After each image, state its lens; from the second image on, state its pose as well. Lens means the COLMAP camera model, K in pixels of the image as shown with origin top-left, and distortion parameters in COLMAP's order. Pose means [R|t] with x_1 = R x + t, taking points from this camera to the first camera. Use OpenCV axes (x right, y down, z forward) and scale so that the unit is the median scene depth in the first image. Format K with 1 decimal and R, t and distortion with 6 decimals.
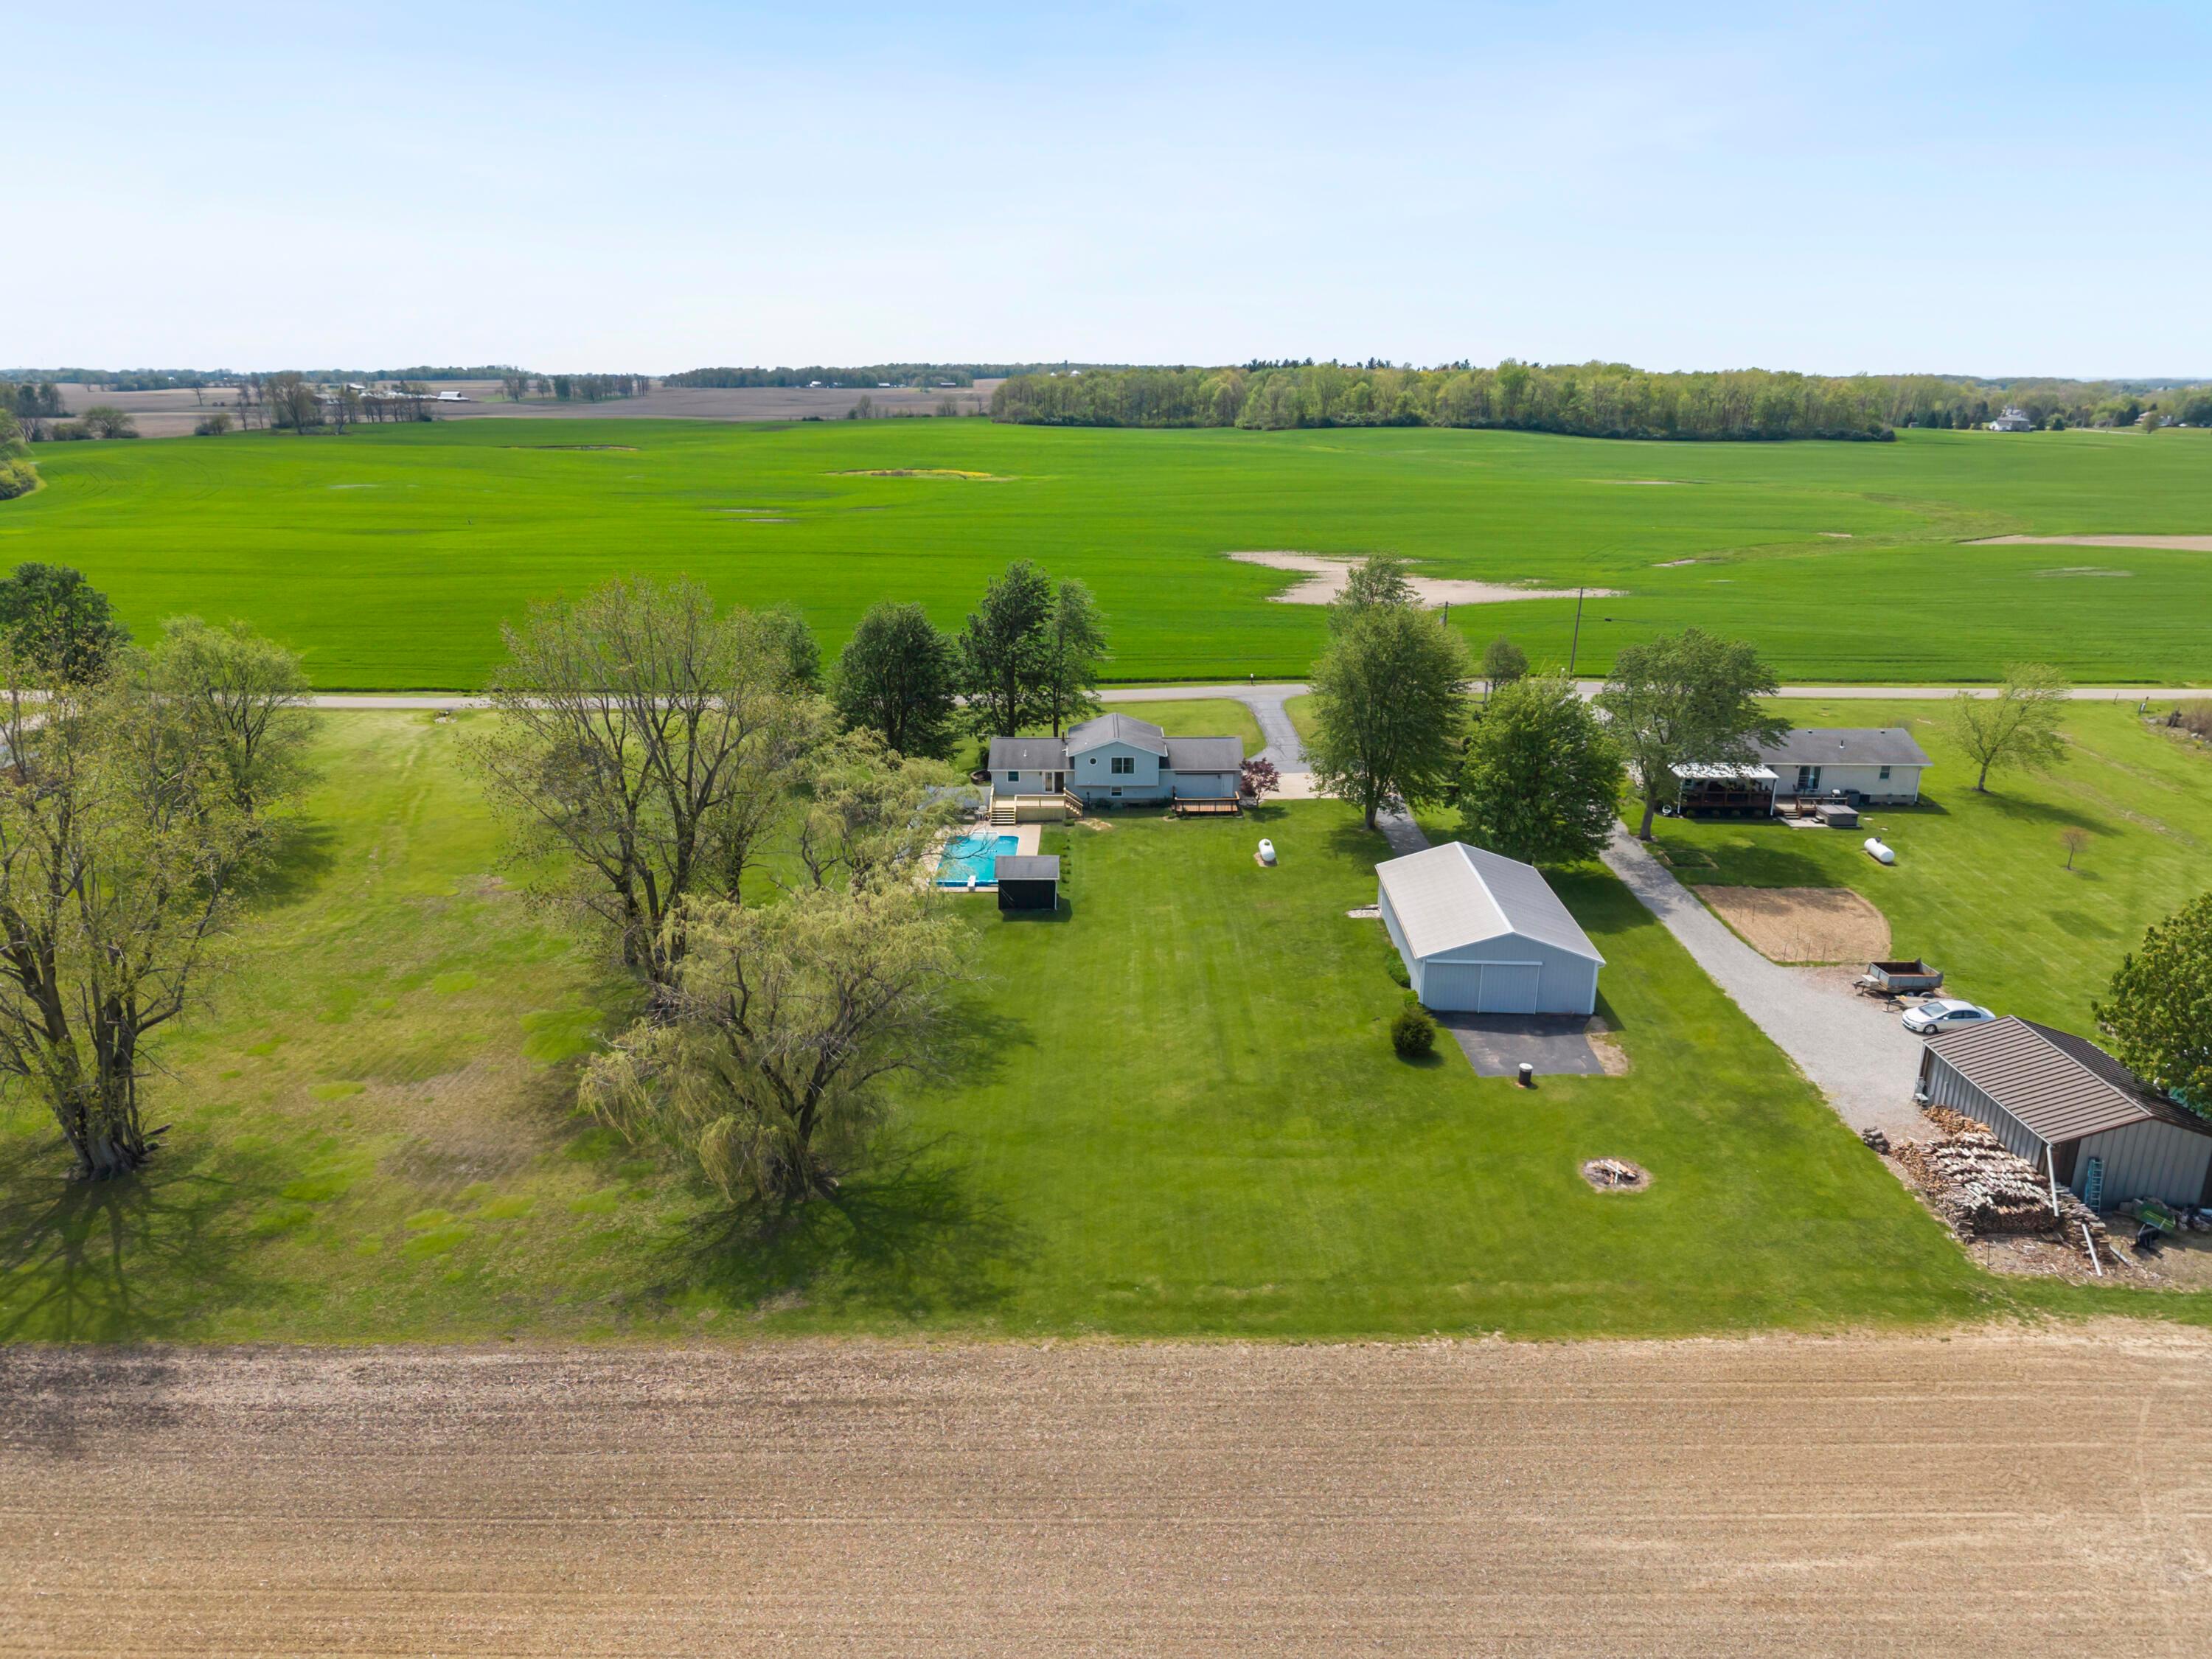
lens RADIAL K [[1525.1, 0, 1110.5], [0, 1525.1, 788.7], [0, 0, 1]] dist [0.047839, -0.053441]
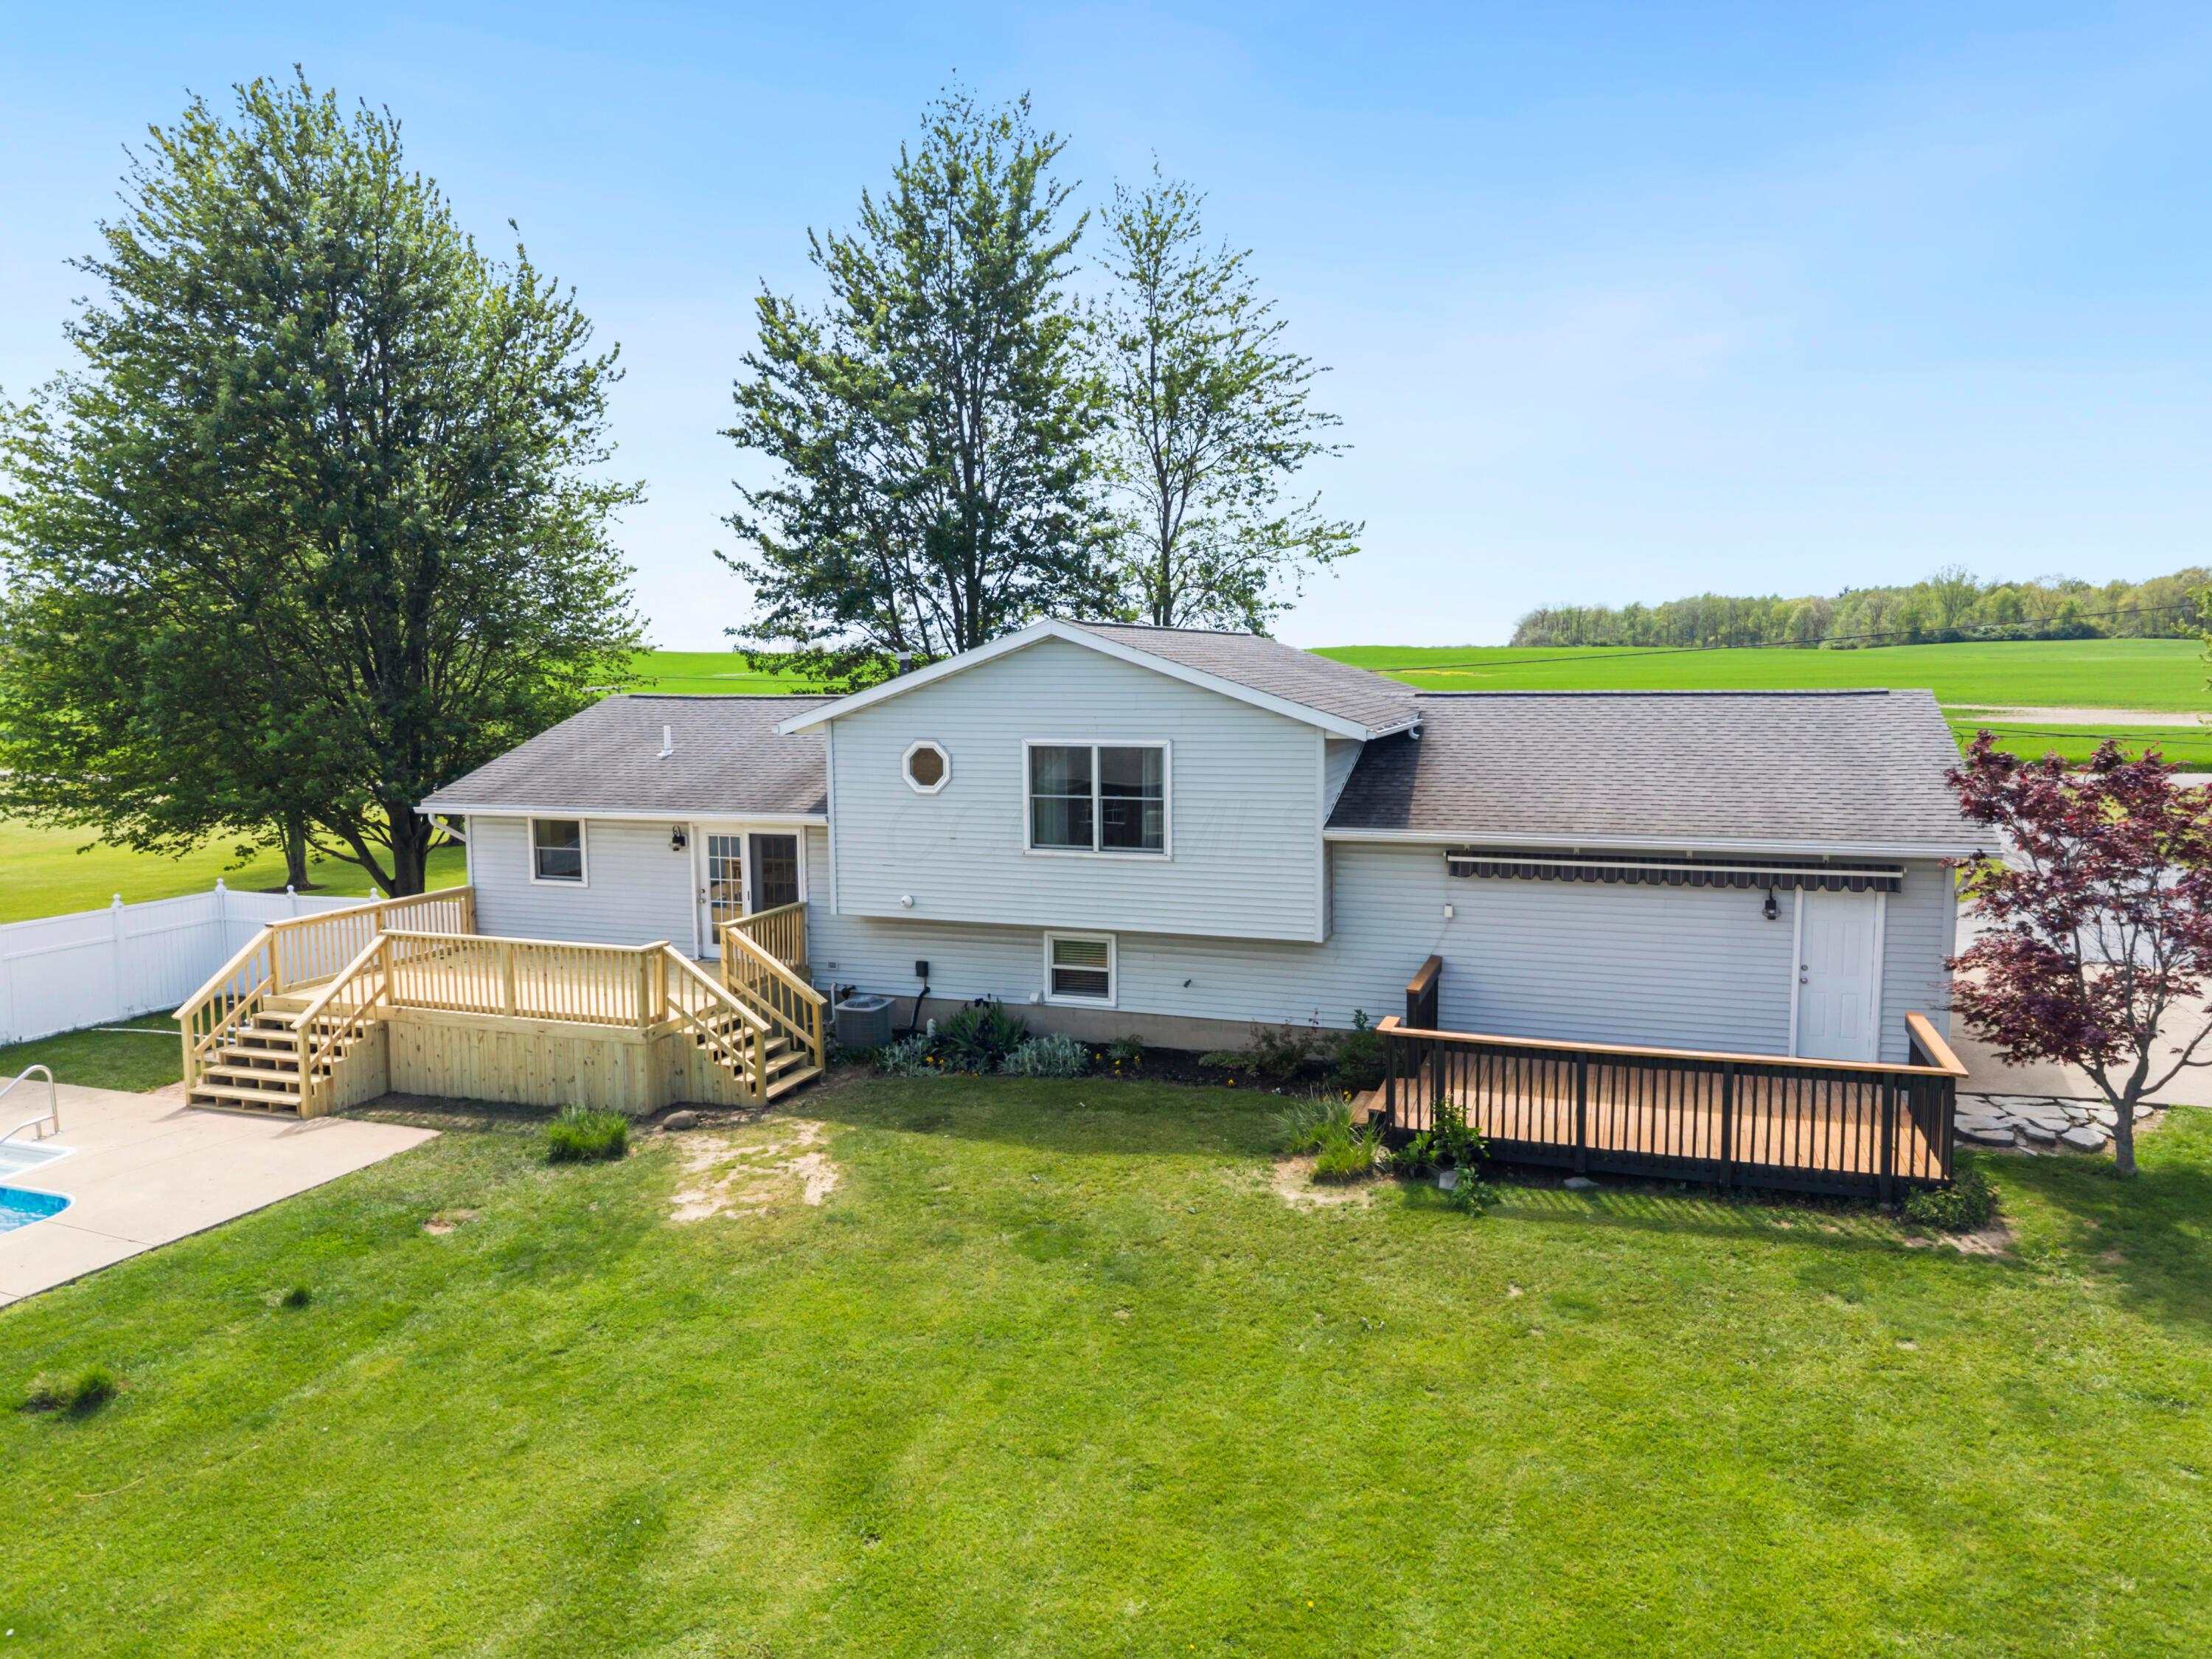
lens RADIAL K [[1525.1, 0, 1110.5], [0, 1525.1, 788.7], [0, 0, 1]] dist [0.047839, -0.053441]
pose [[0.939015, 0.021398, -0.343209, 0.062405], [-0.084950, 0.981563, -0.171226, 0.010566], [0.333217, 0.189939, 0.923520, 0.844072]]
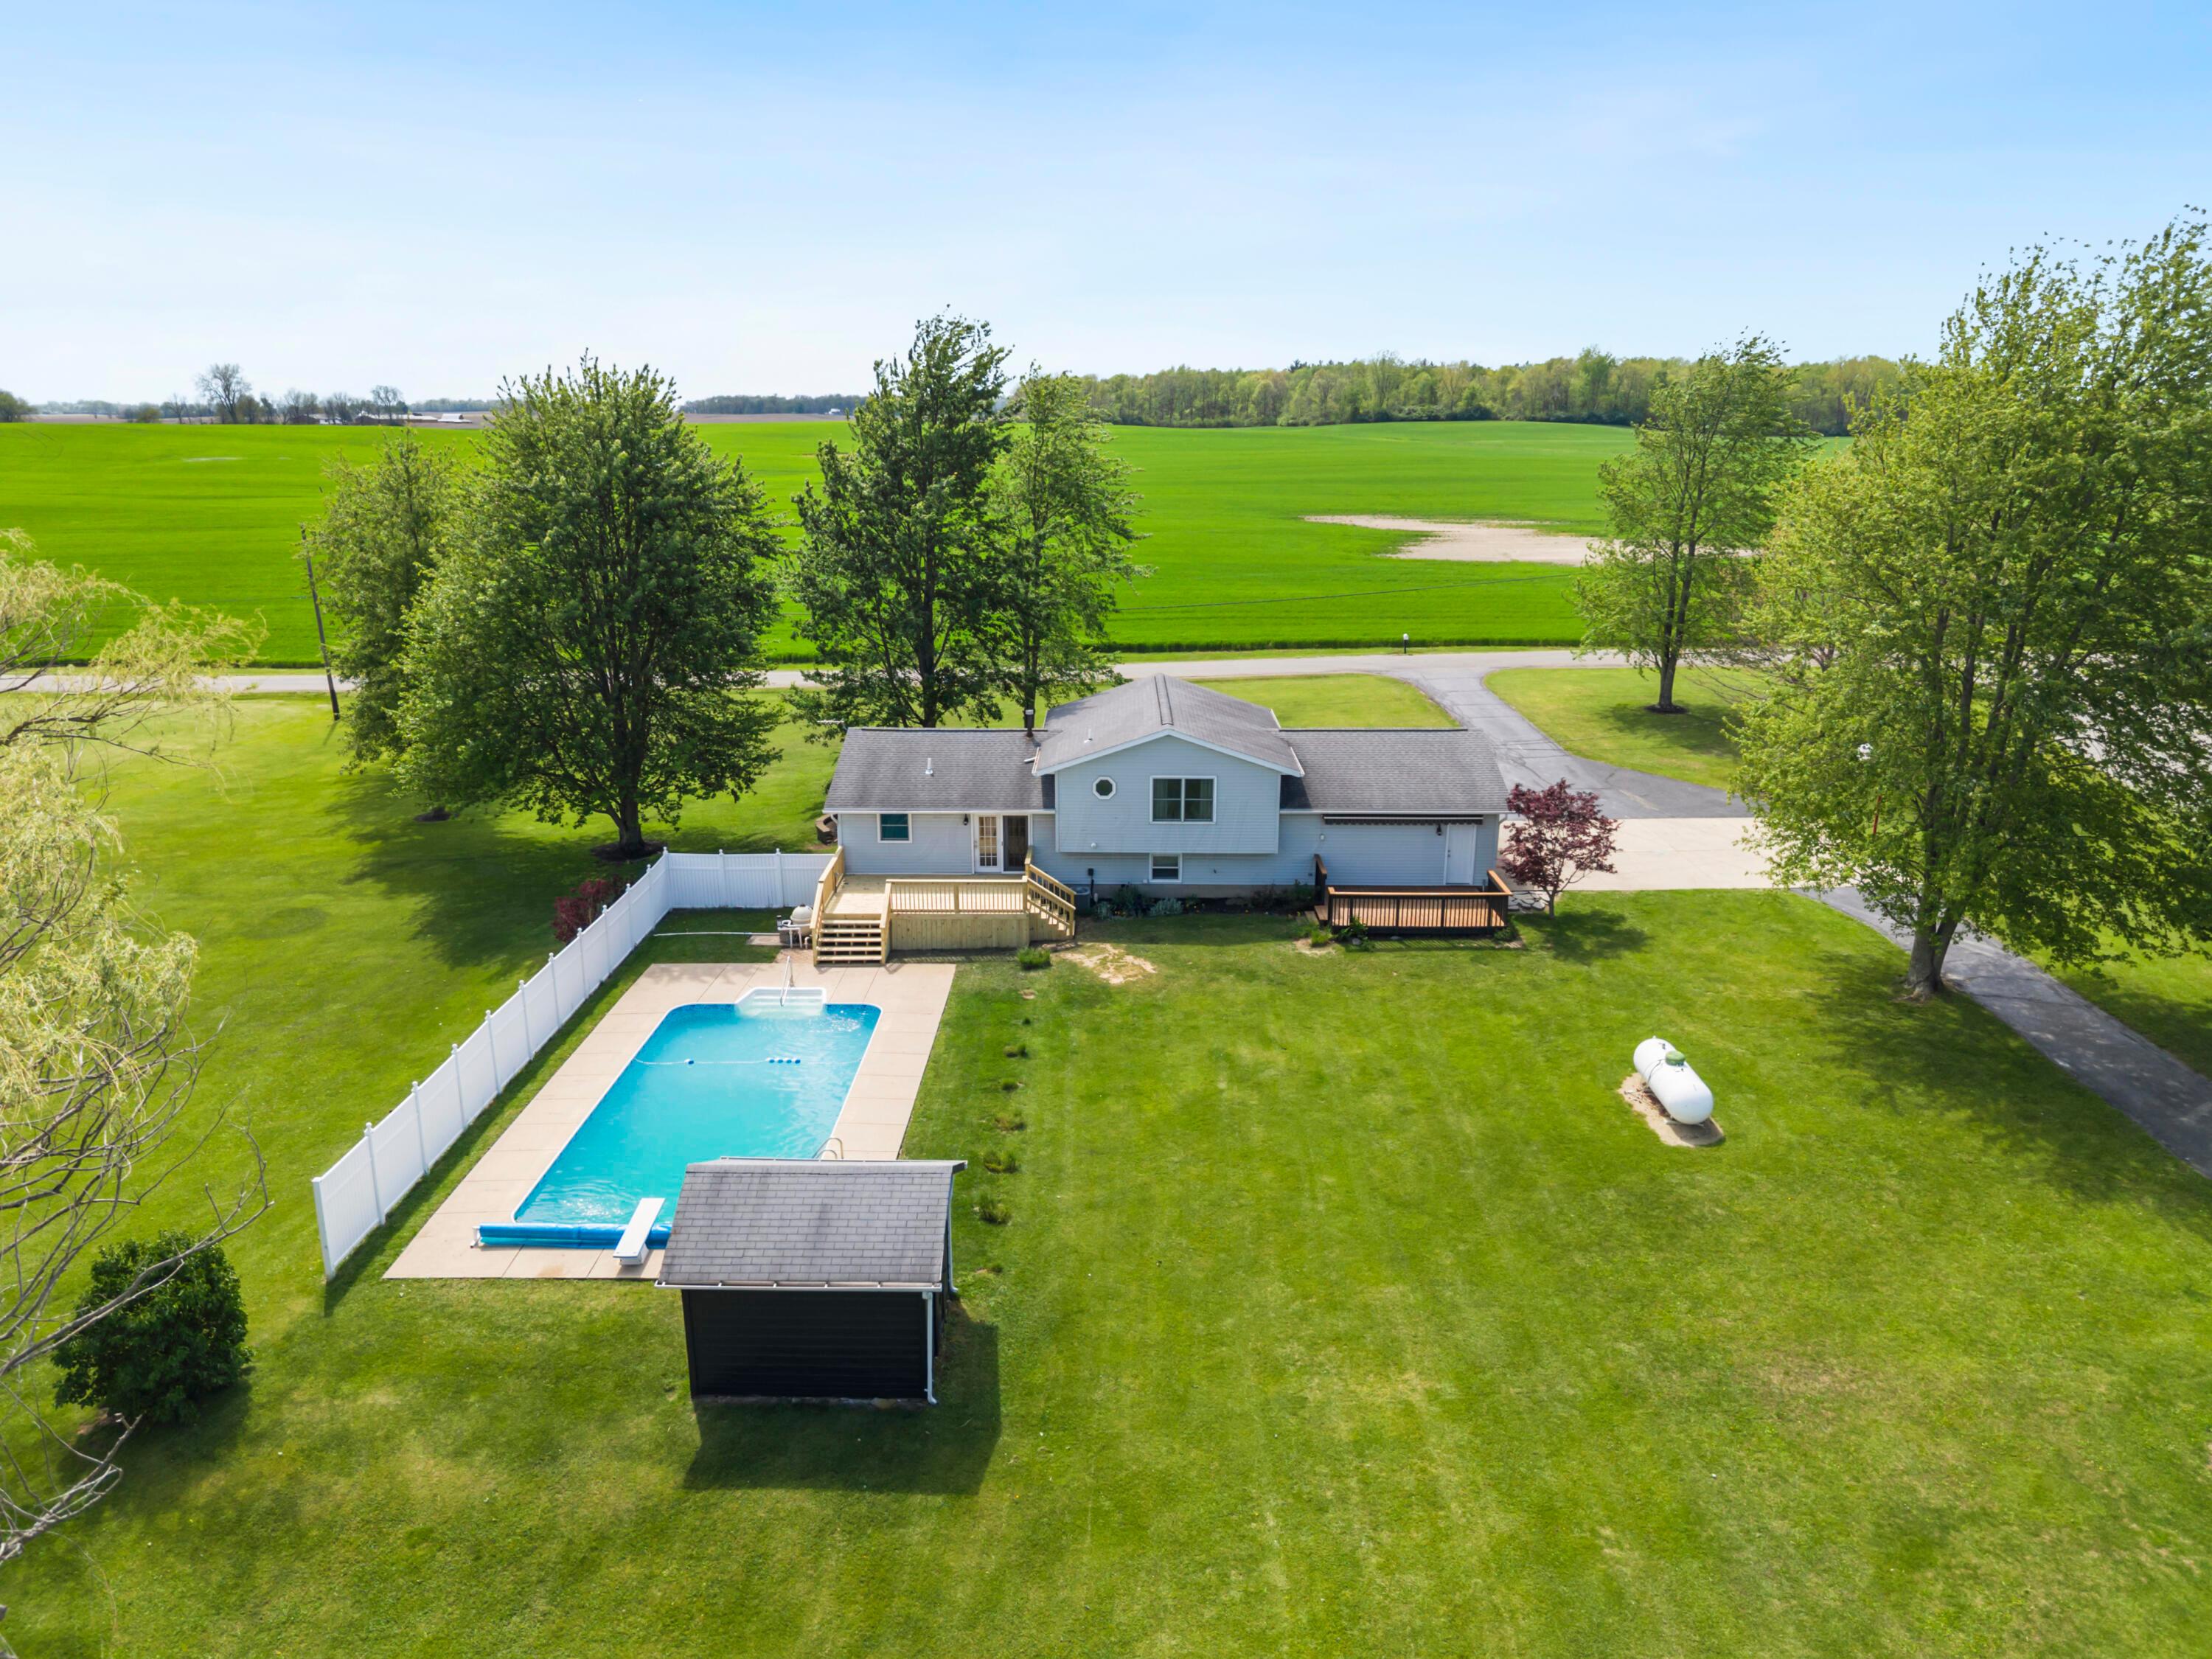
lens RADIAL K [[1525.1, 0, 1110.5], [0, 1525.1, 788.7], [0, 0, 1]] dist [0.047839, -0.053441]
pose [[0.999859, 0.003845, -0.016335, -0.003617], [-0.004265, 0.999658, -0.025792, -0.007959], [0.016231, 0.025858, 0.999534, 0.617392]]
